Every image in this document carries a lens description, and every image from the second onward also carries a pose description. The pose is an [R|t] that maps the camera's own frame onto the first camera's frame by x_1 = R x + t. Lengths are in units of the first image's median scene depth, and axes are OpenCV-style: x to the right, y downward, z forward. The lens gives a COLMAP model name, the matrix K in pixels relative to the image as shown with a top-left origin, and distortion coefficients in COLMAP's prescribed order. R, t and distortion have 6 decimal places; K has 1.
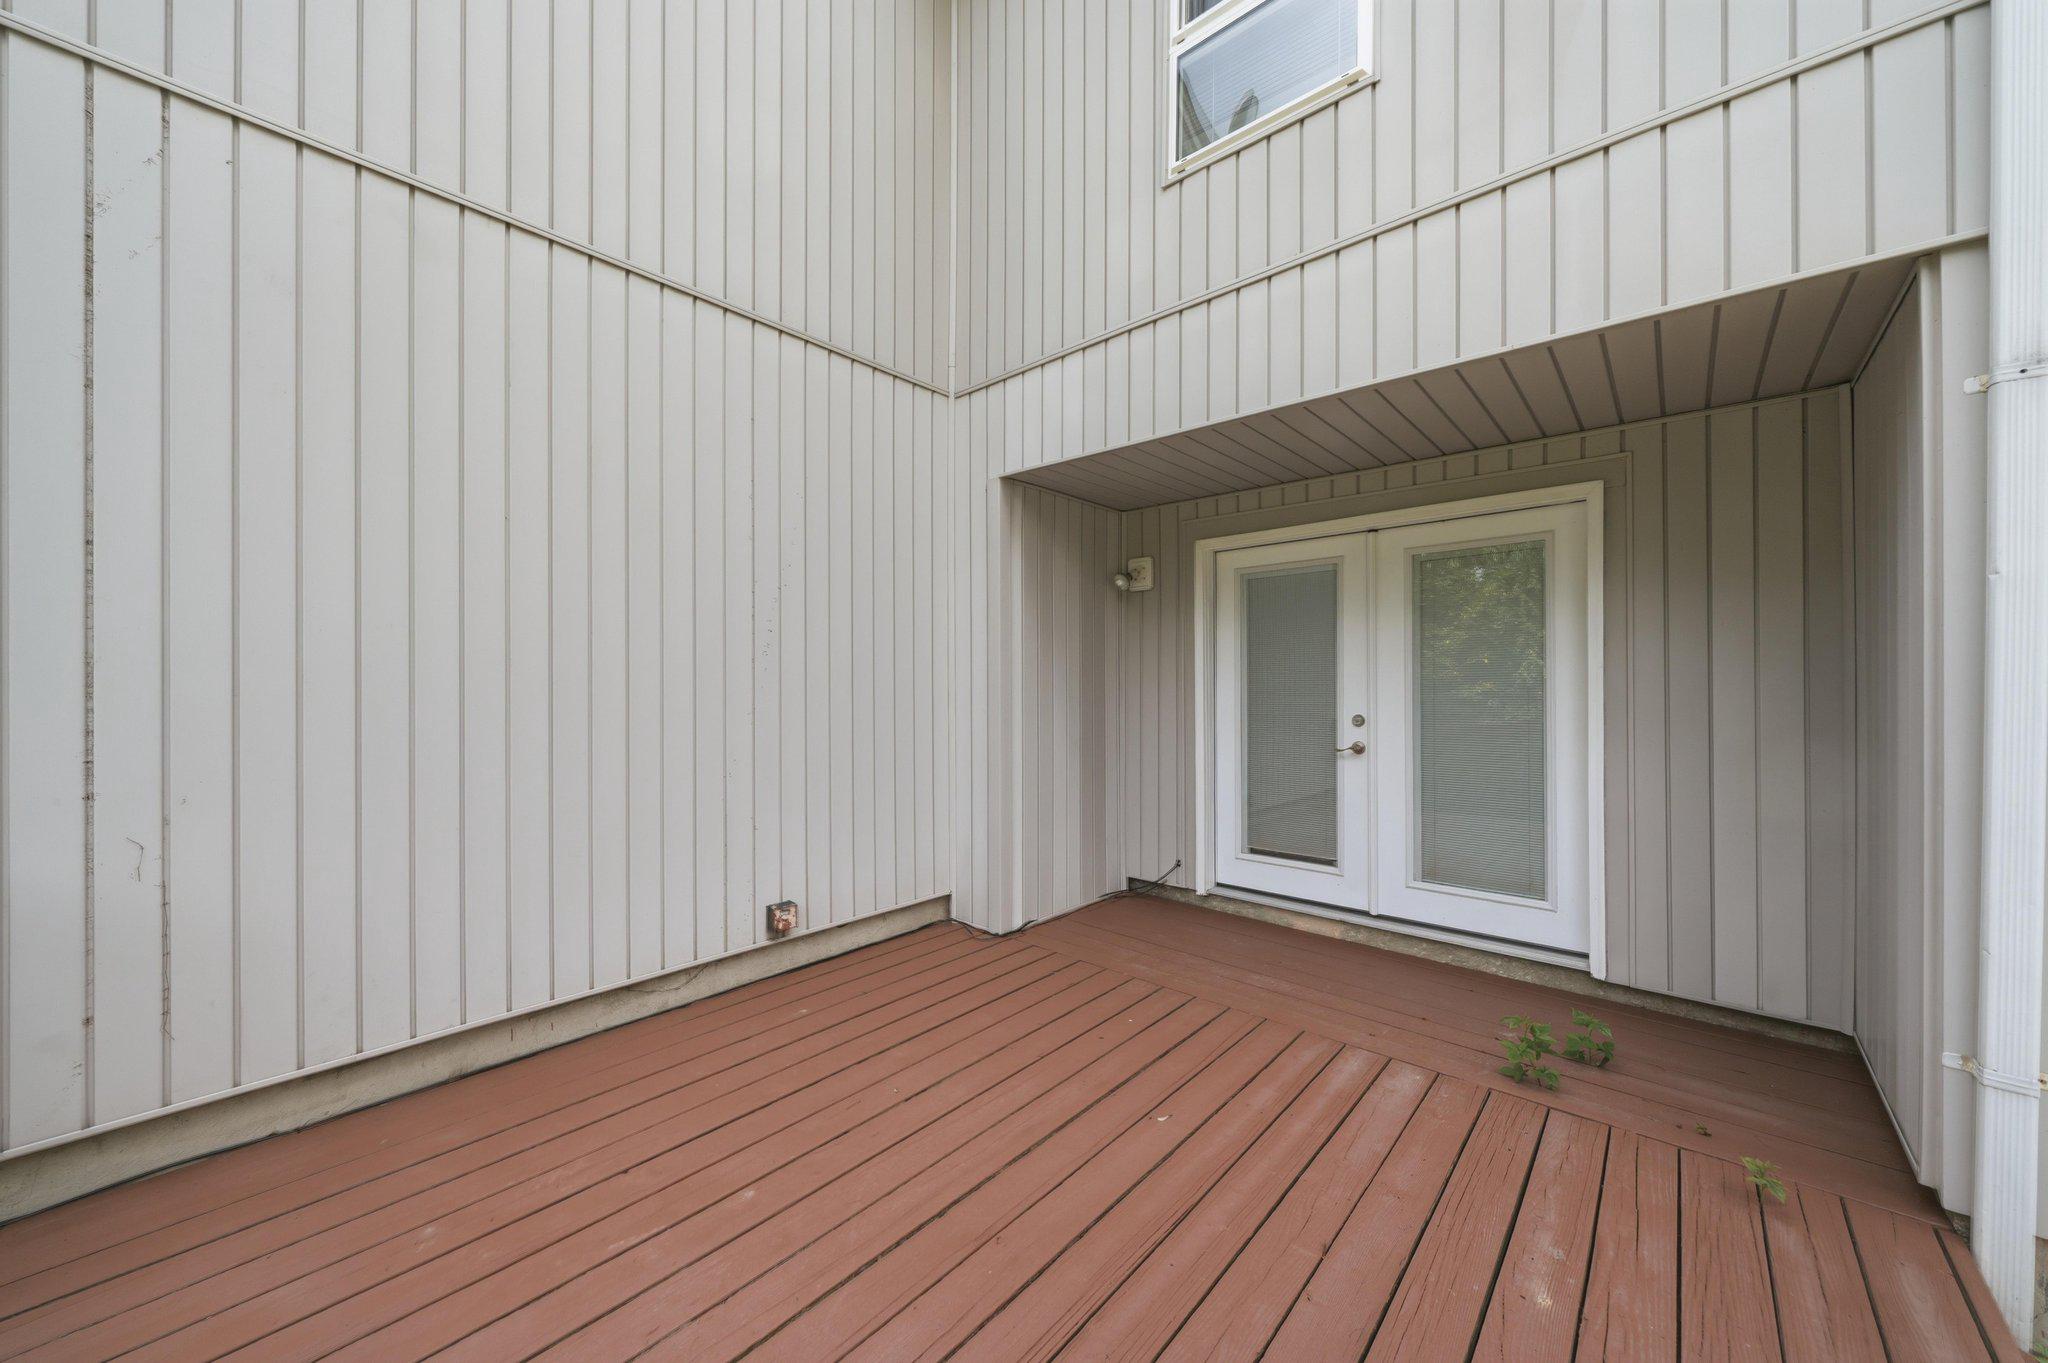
lens RADIAL K [[699.1, 0, 1021.6], [0, 699.1, 686.4], [0, 0, 1]] dist [-0.001258, -0.000212]
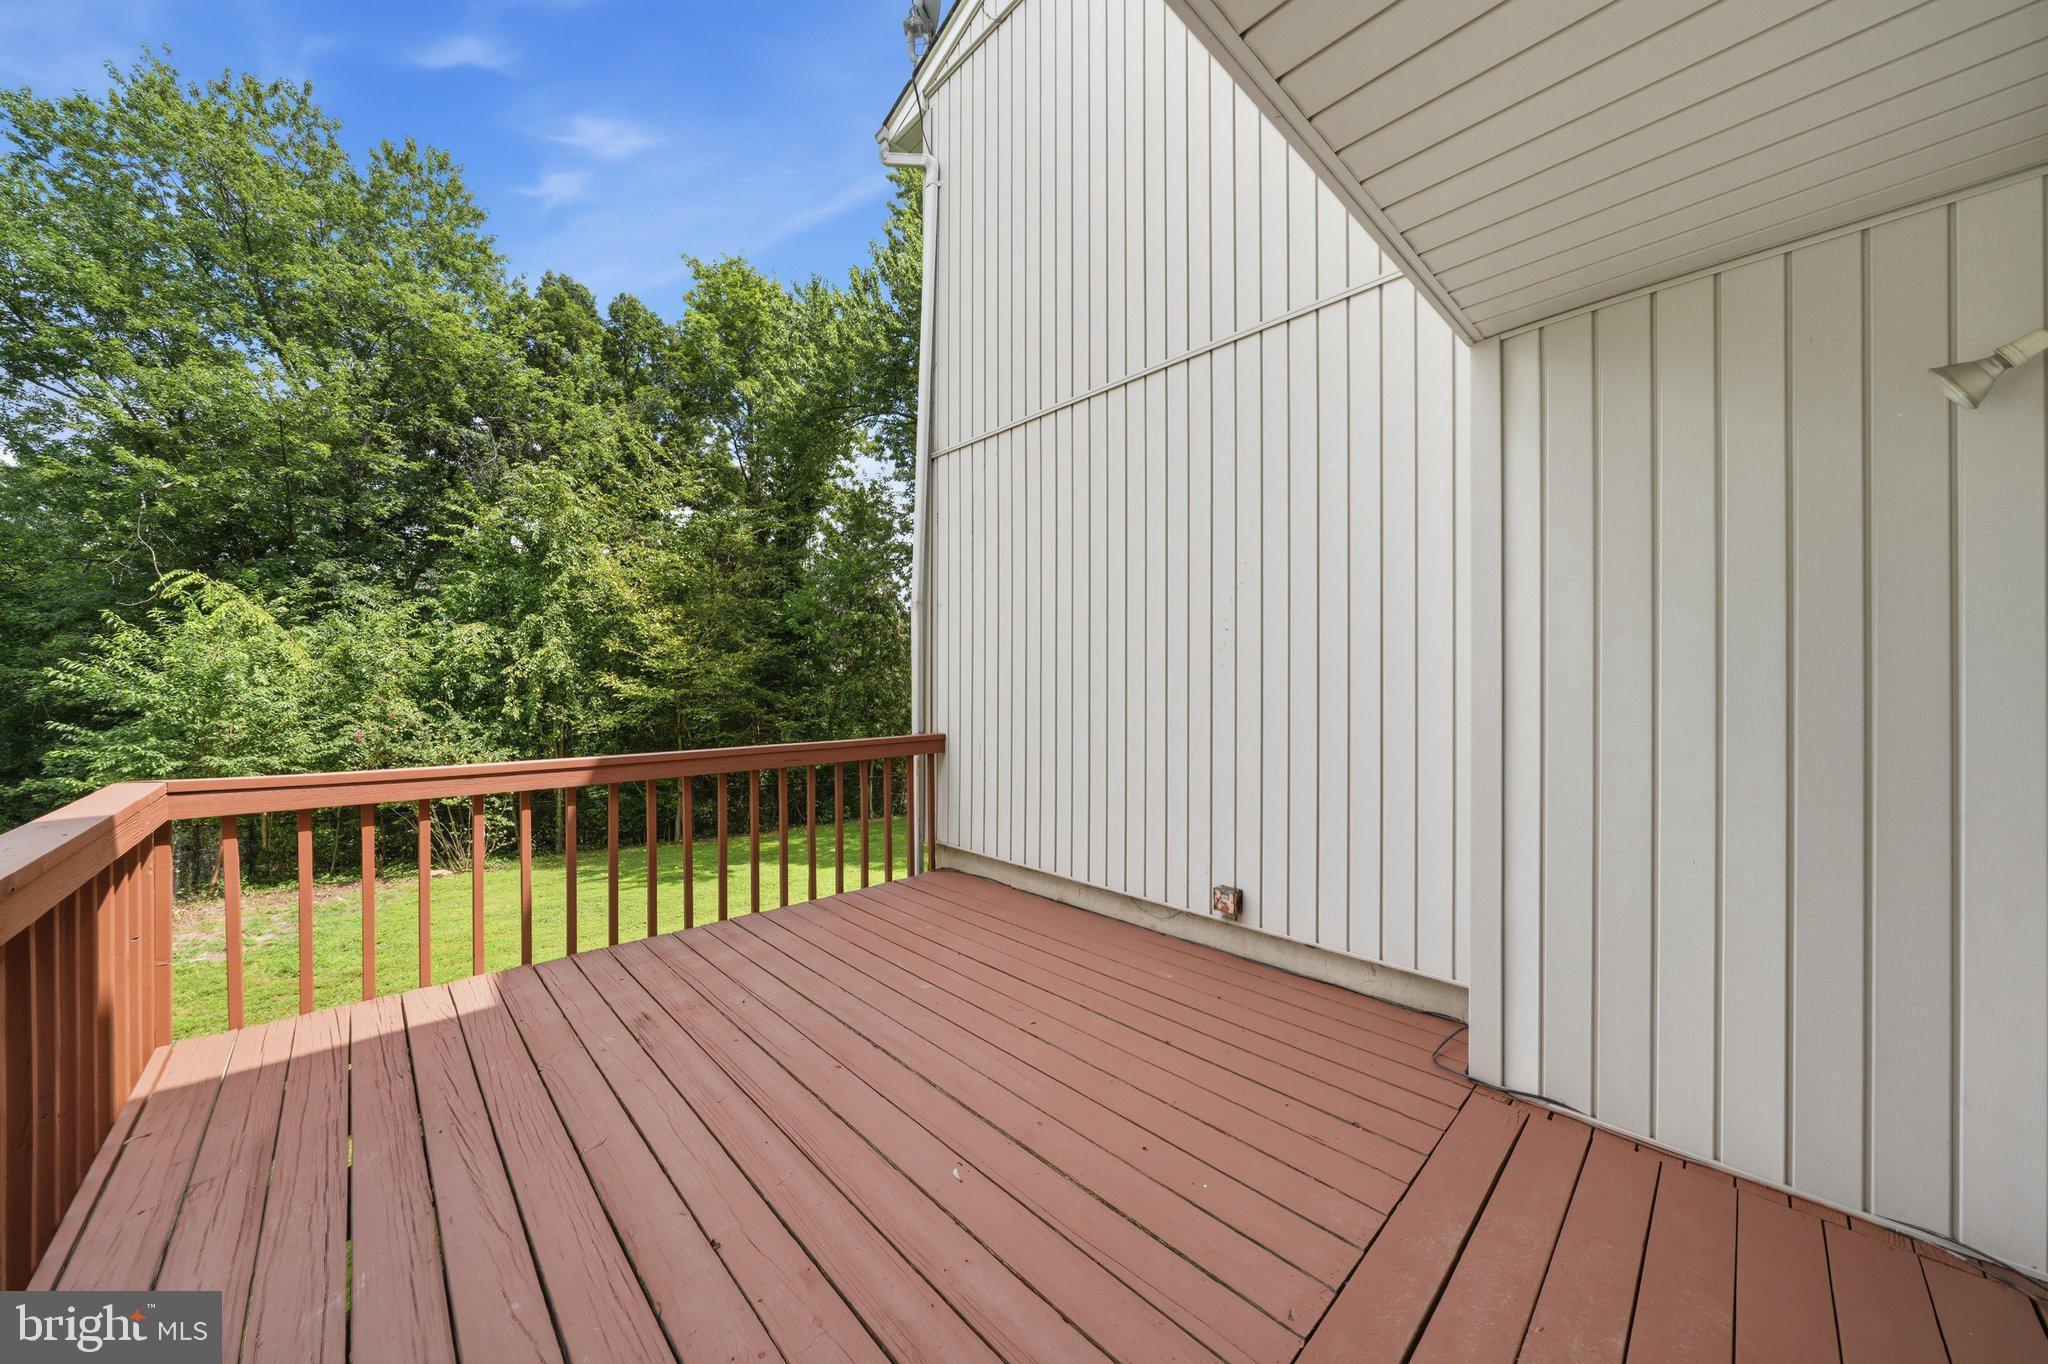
lens RADIAL K [[652.4, 0, 1024.0], [0, 652.4, 682.0], [0, 0, 1]] dist [-0.000428, -0.000038]
pose [[-0.010264, -0.002384, -0.999944, 0.886234], [-0.000850, 0.999997, -0.002375, -0.001745], [0.999947, 0.000825, -0.010266, 0.939469]]
